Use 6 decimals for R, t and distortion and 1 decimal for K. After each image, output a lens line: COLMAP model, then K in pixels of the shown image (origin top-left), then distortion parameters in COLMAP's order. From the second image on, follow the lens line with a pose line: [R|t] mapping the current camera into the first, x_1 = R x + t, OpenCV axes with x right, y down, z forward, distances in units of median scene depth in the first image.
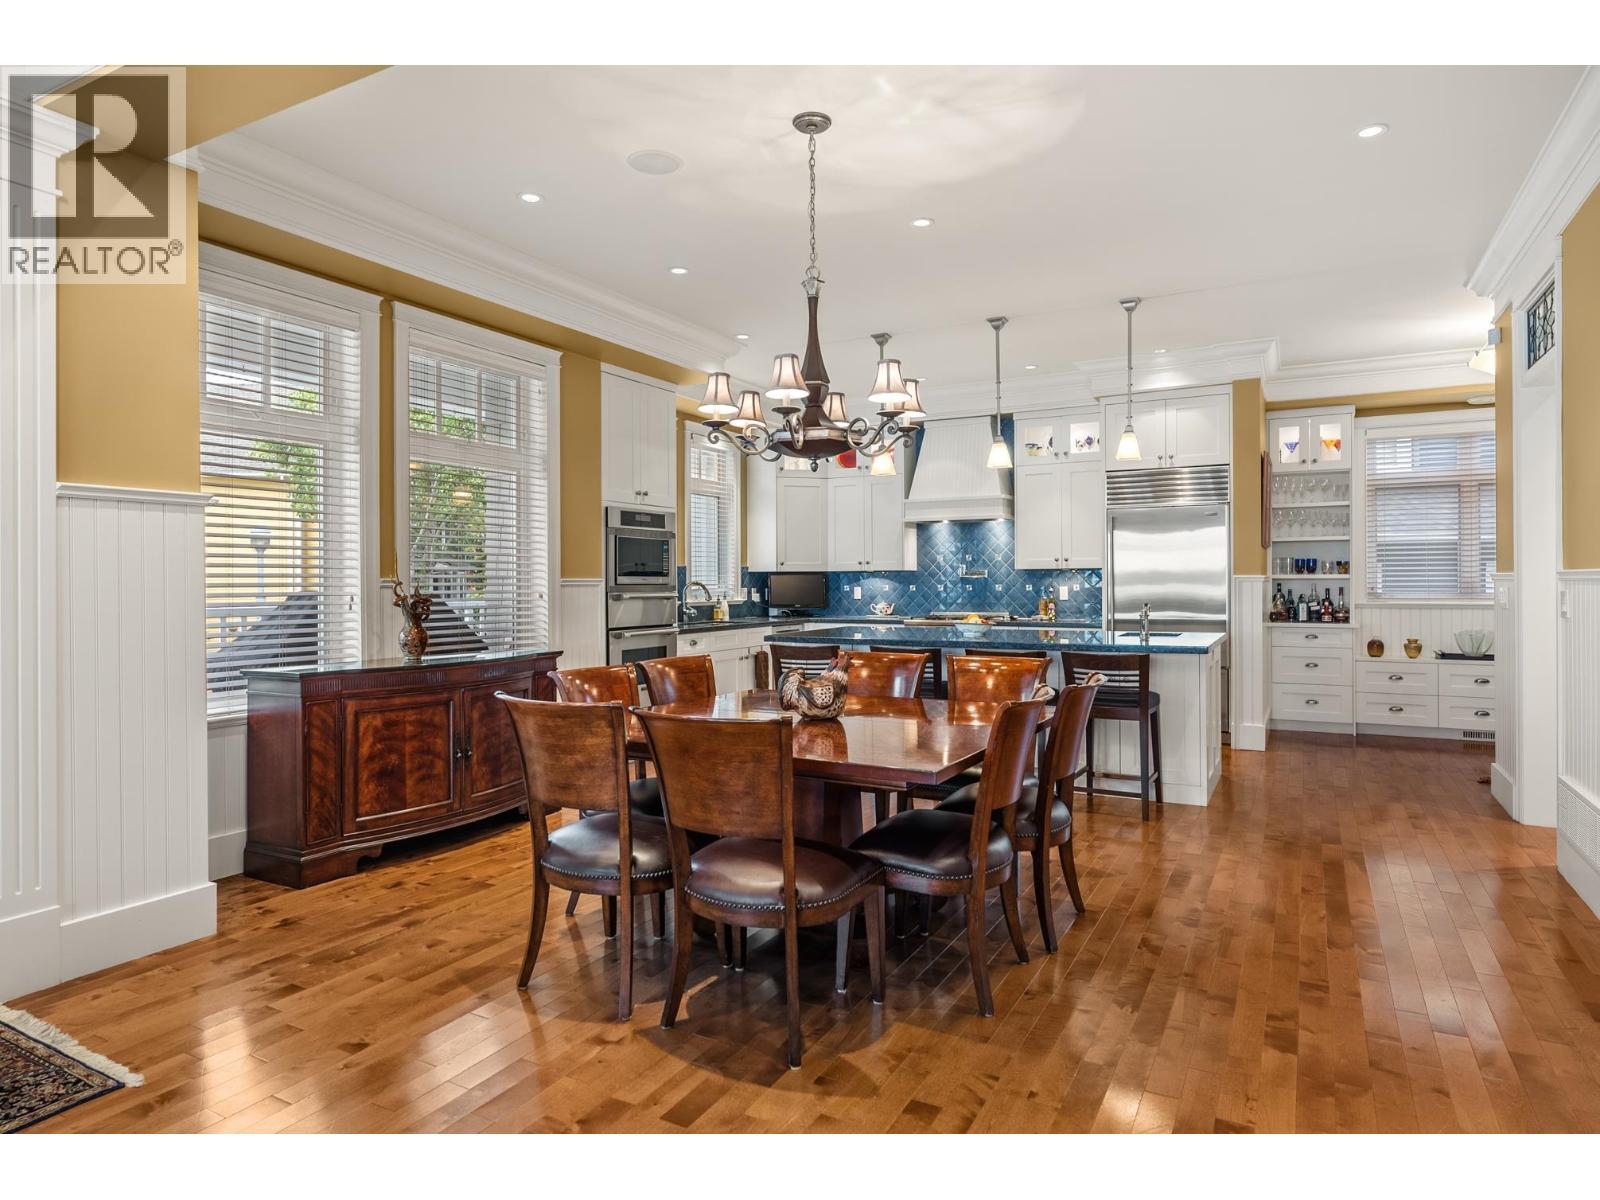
lens RADIAL K [[924.9, 0, 799.1], [0, 924.9, 586.7], [0, 0, 1]] dist [0.001330, -0.000186]
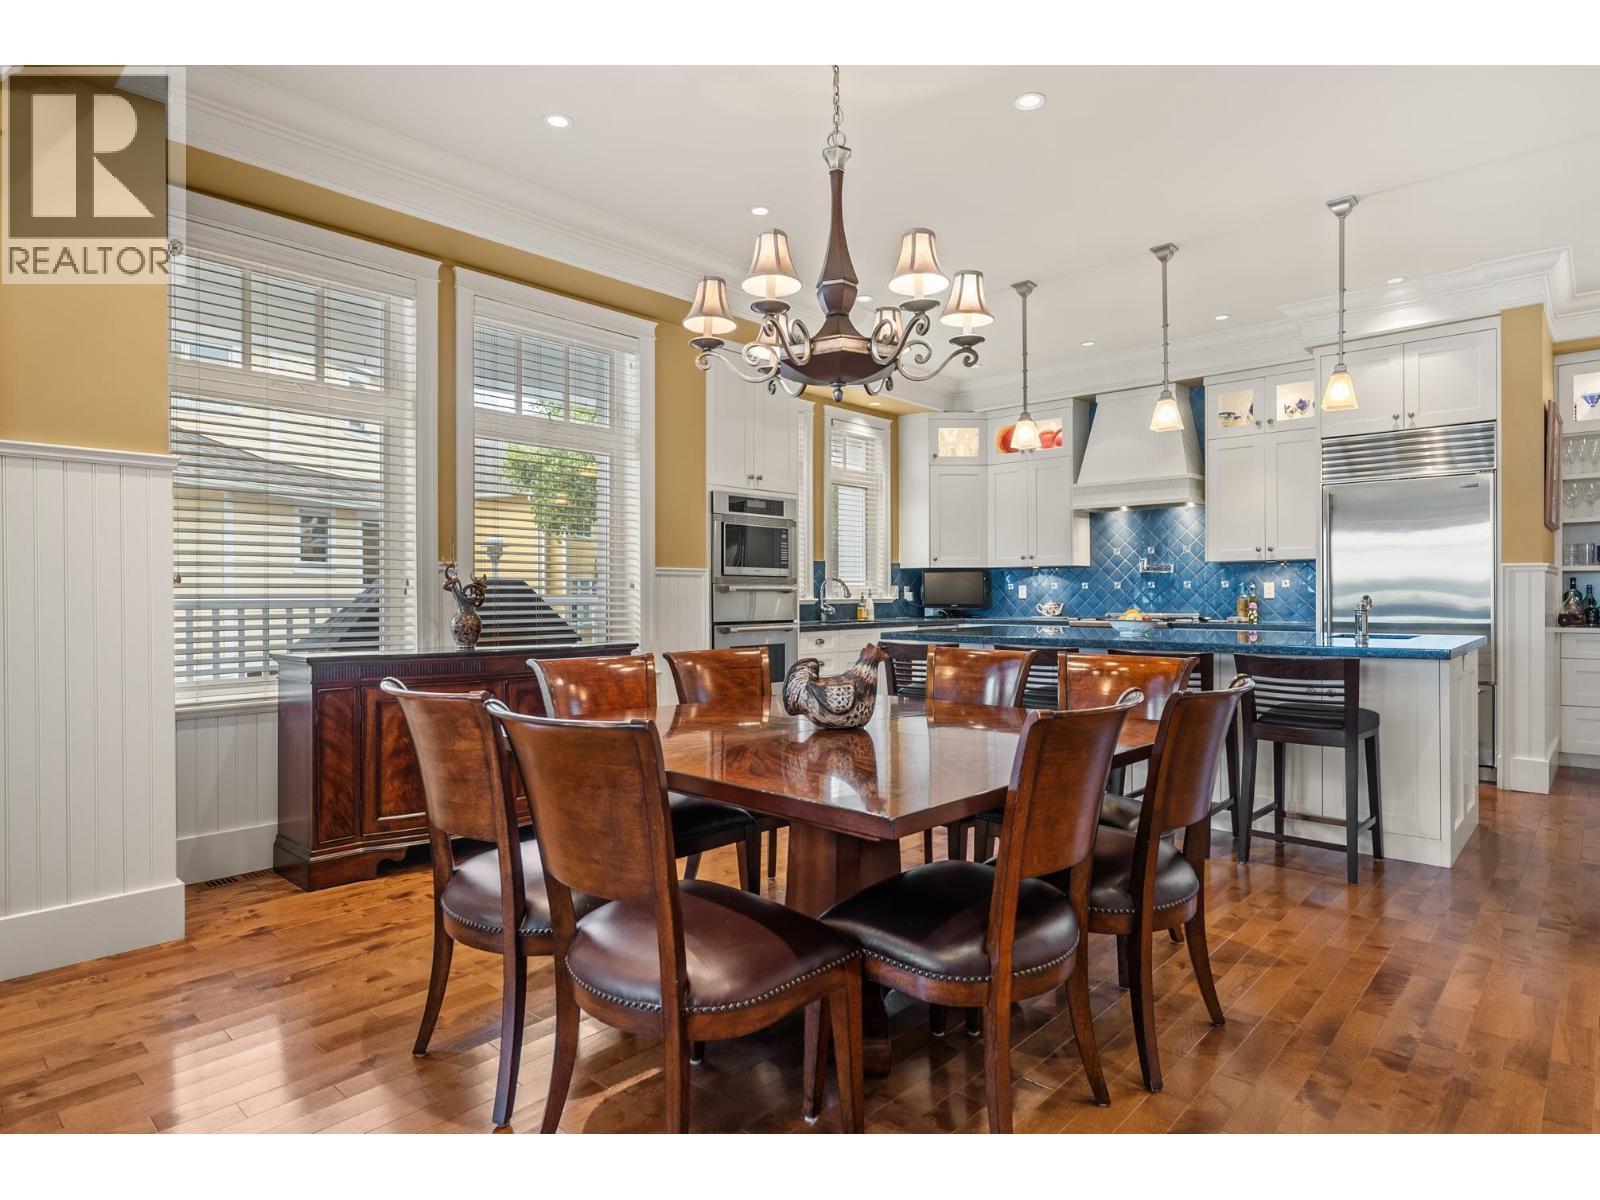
lens RADIAL K [[887.1, 0, 800.0], [0, 887.1, 600.0], [0, 0, 1]] dist [-0.001296, 0.000900]
pose [[0.970511, 0.003003, -0.241037, 0.107297], [-0.002668, 0.999995, 0.001717, 0.024451], [0.241041, -0.001023, 0.970514, 0.189925]]
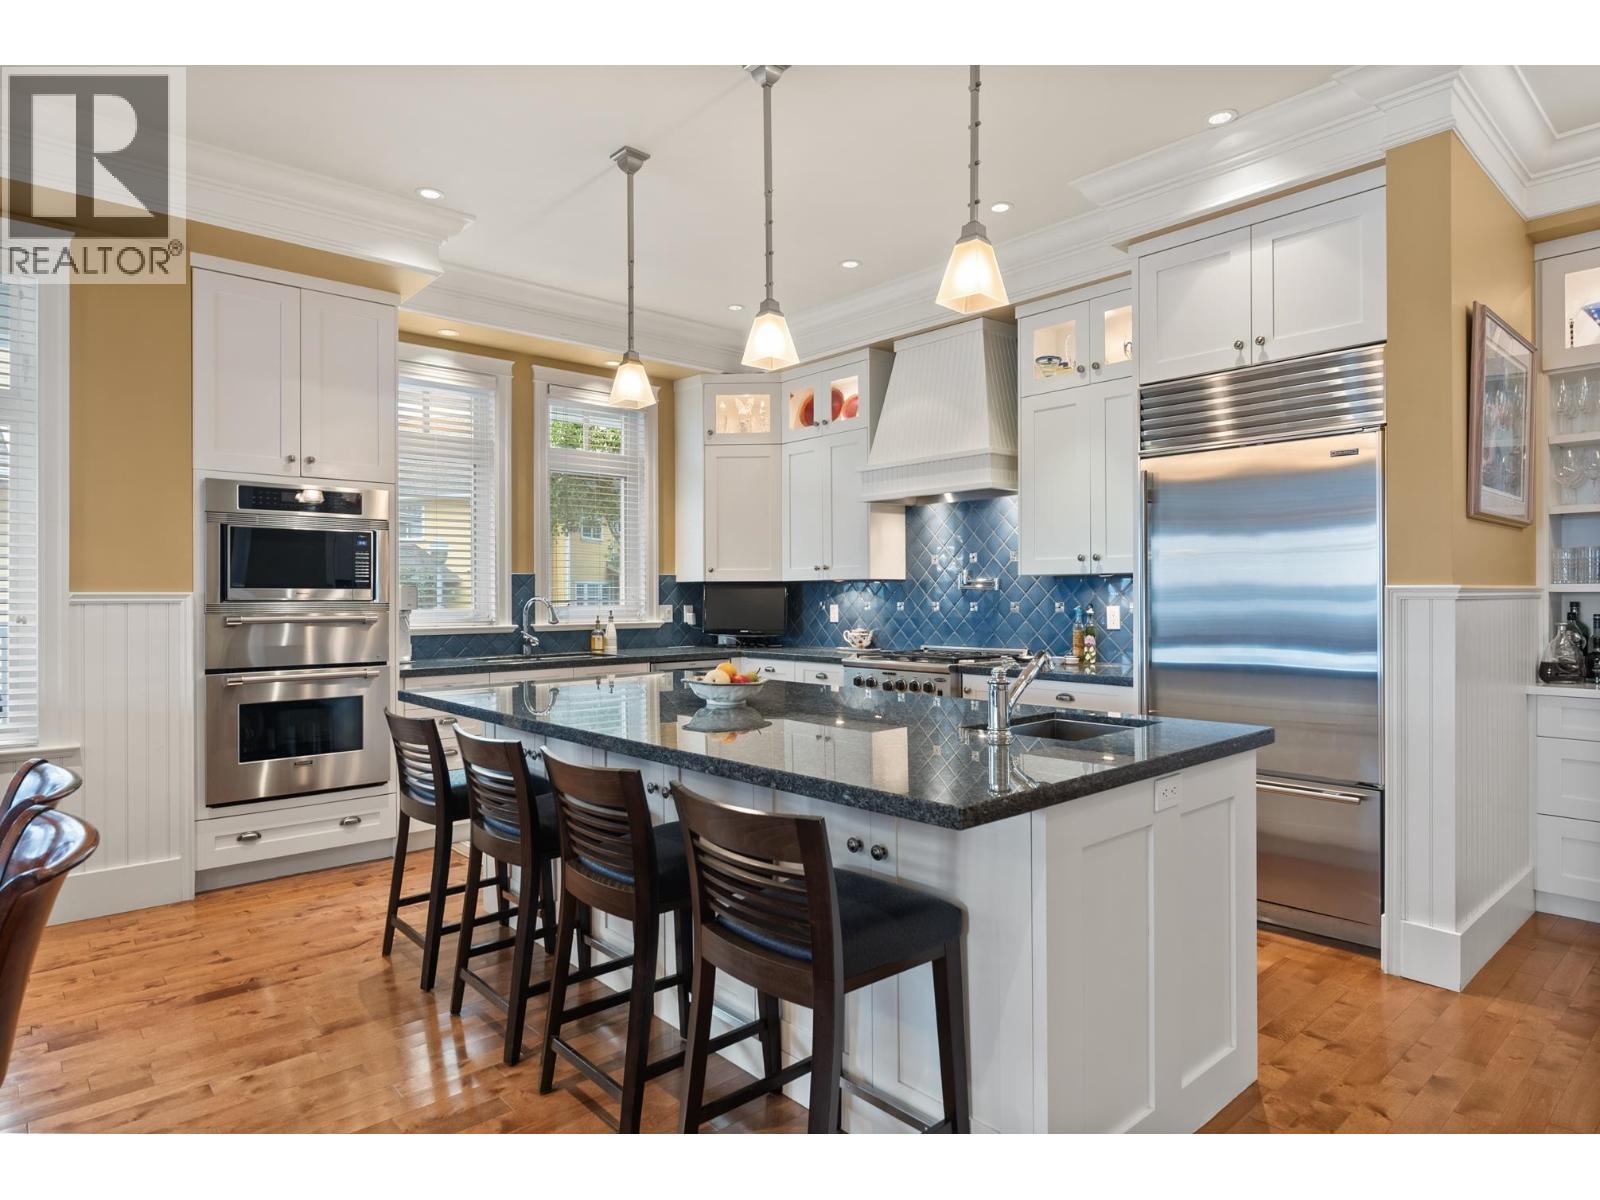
lens RADIAL K [[915.1, 0, 800.0], [0, 915.1, 600.0], [0, 0, 1]] dist [0.000582, 0.000193]
pose [[0.942361, 0.002875, -0.334586, 0.460993], [-0.002877, 0.999996, 0.000490, -0.005344], [0.334586, 0.000501, 0.942365, 0.641962]]
